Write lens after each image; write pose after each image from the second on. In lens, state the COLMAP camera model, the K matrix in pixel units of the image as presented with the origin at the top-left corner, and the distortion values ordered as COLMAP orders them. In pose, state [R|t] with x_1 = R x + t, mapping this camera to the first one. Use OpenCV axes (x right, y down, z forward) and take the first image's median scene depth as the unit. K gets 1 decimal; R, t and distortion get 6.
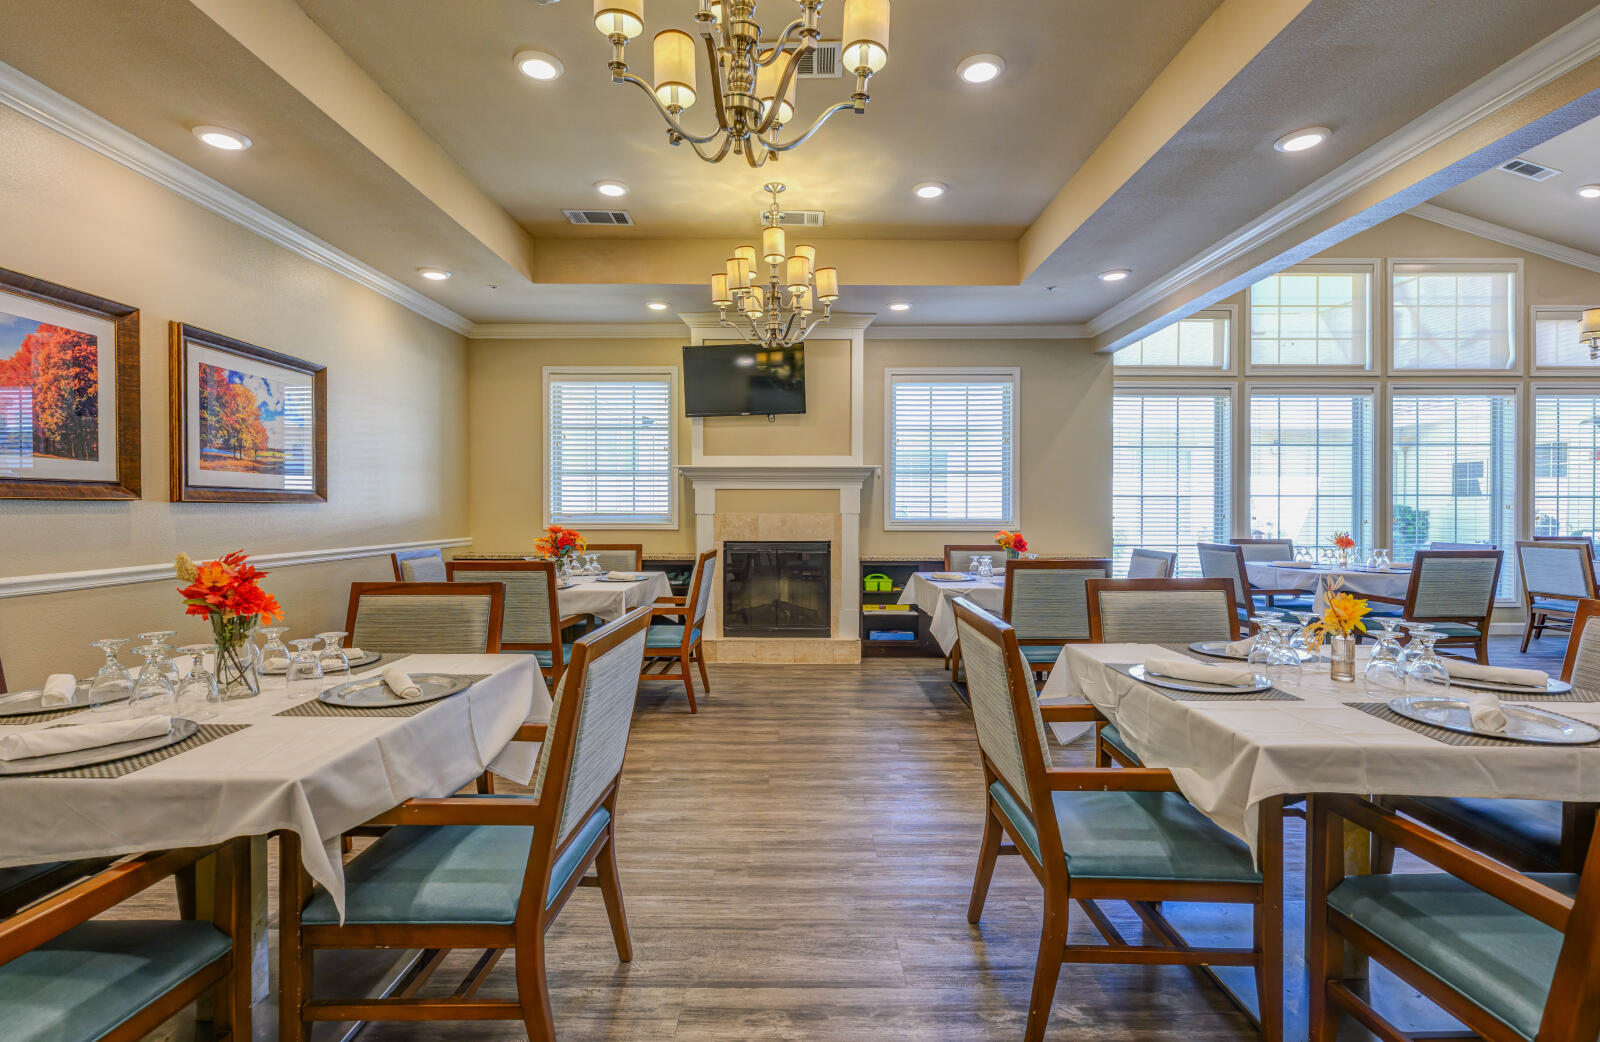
lens RADIAL K [[740.4, 0, 790.1], [0, 740.4, 511.6], [0, 0, 1]] dist [-0.001449, -0.000589]
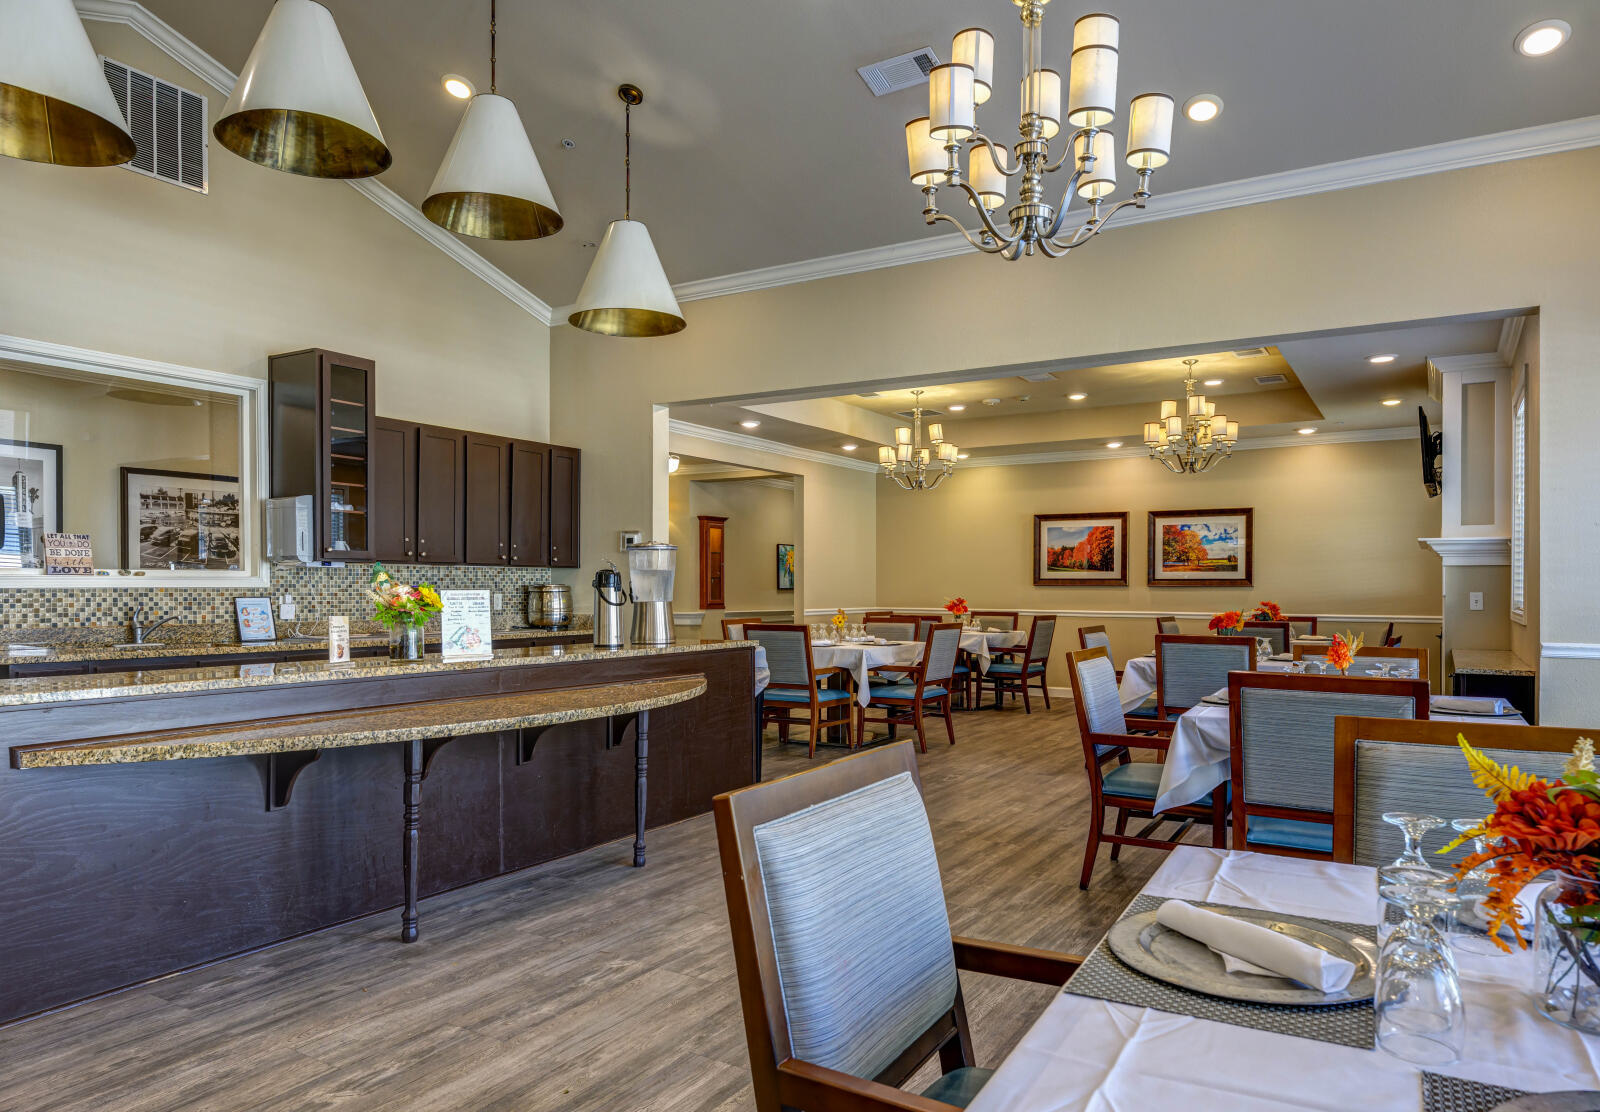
lens RADIAL K [[1002.6, 0, 801.9], [0, 1002.6, 593.0], [0, 0, 1]] dist [-0.005940, 0.000133]
pose [[-0.532968, 0.002370, -0.846132, 2.284845], [-0.008191, 0.999935, 0.007960, -0.006735], [0.846096, 0.011173, -0.532914, 1.613908]]
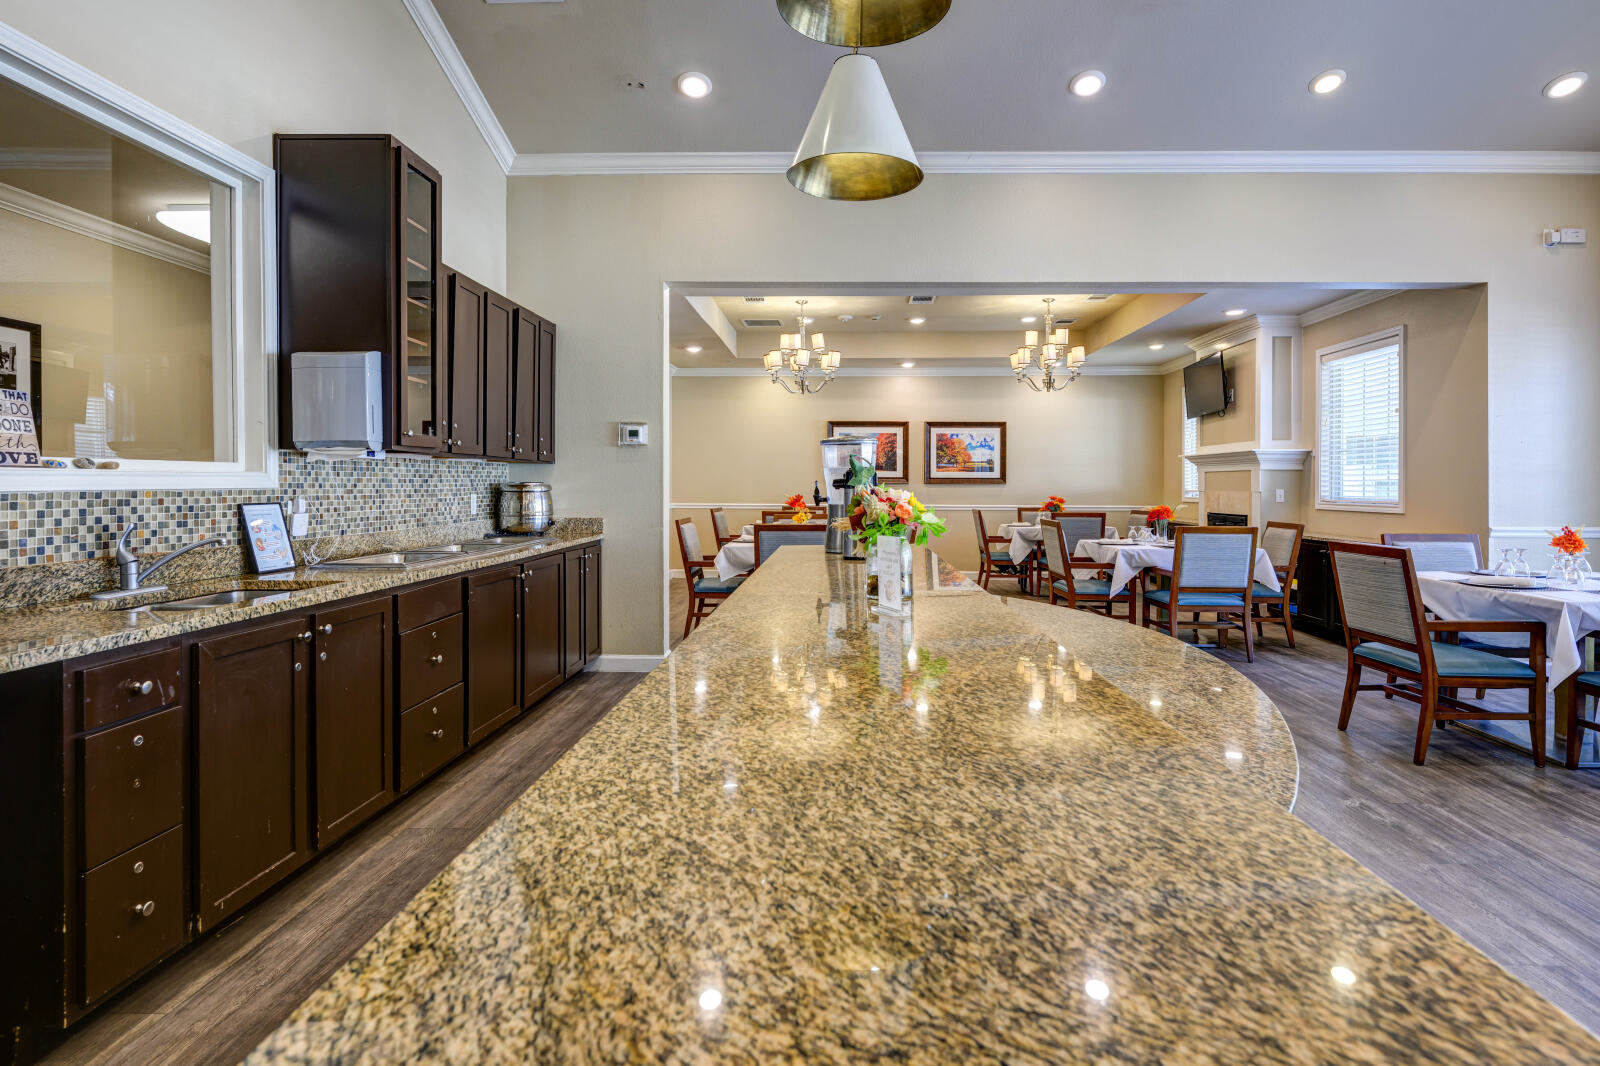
lens RADIAL K [[834.6, 0, 806.9], [0, 834.6, 488.6], [0, 0, 1]] dist [0.000016, -0.000313]
pose [[-0.043690, 0.004406, -0.999035, 2.230277], [-0.008926, 0.999949, 0.004800, -0.004767], [0.999005, 0.009128, -0.043648, 0.614967]]
